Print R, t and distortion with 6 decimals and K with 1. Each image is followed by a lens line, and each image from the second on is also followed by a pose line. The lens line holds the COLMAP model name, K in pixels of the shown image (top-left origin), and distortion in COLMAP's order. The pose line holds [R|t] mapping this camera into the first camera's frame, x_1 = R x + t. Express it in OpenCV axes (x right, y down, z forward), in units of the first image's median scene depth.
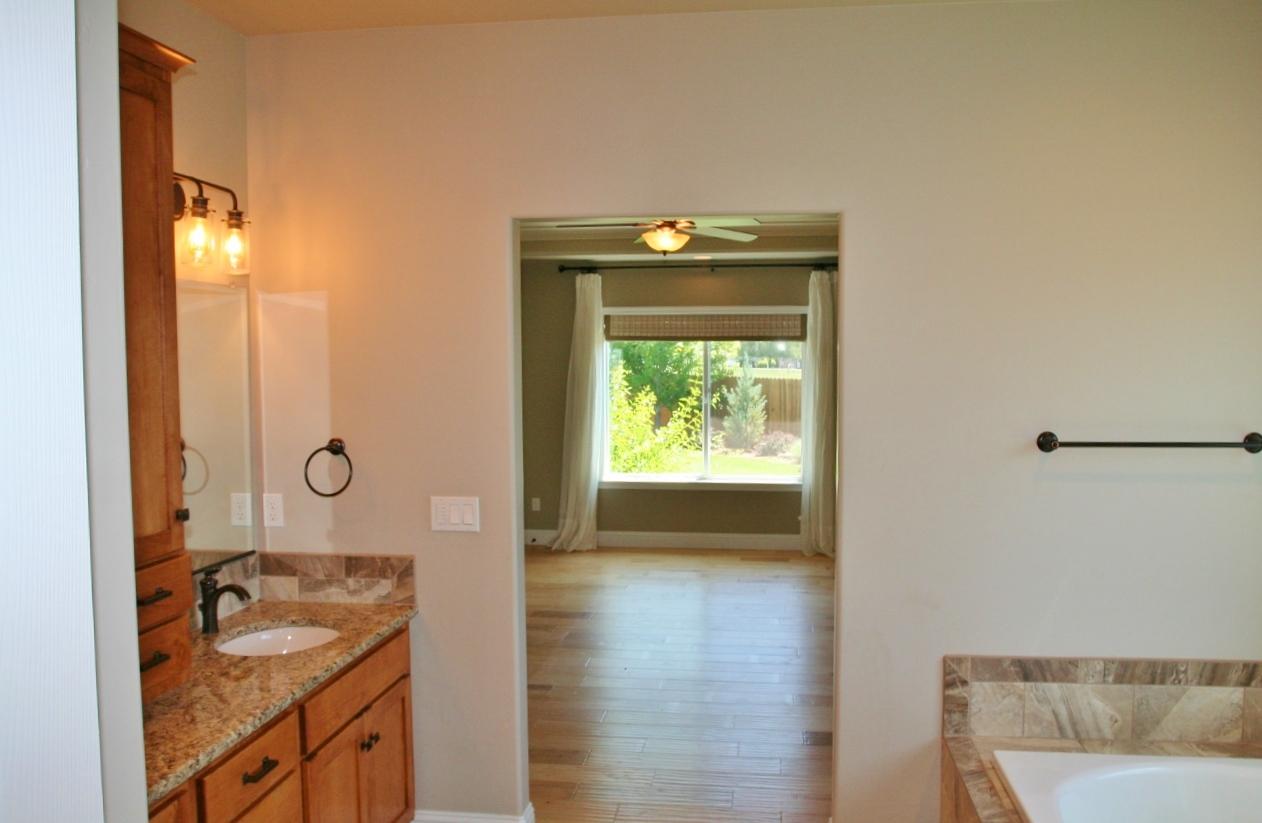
lens RADIAL K [[1016.9, 0, 631.5], [0, 1016.9, 426.8], [0, 0, 1]] dist [-0.050399, 0.005441]
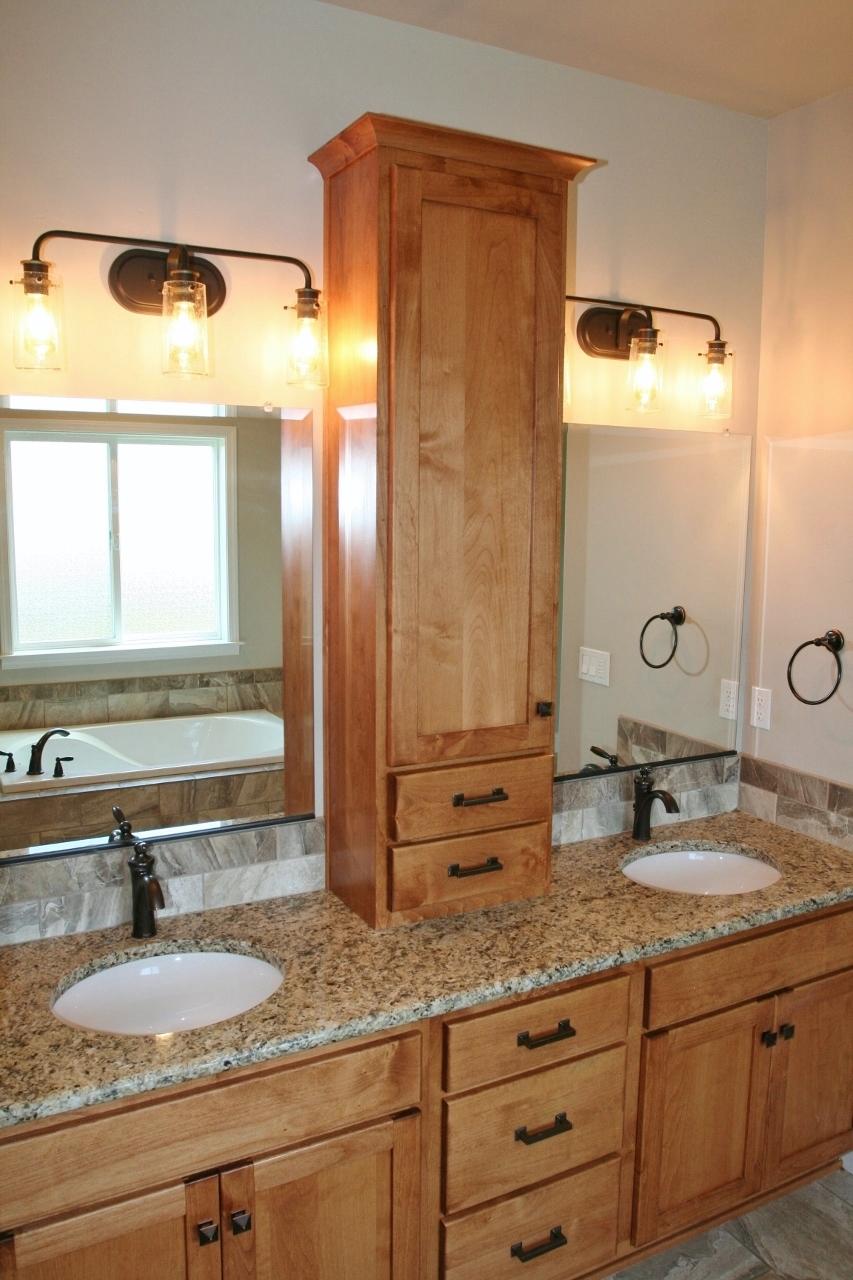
lens RADIAL K [[1011.5, 0, 425.5], [0, 1011.5, 635.1], [0, 0, 1]] dist [-0.086487, 0.047732]
pose [[0.596041, 0.119876, -0.793955, 0.146673], [-0.066949, 0.992769, 0.099633, -0.046807], [0.800158, -0.006231, 0.599757, 0.352728]]
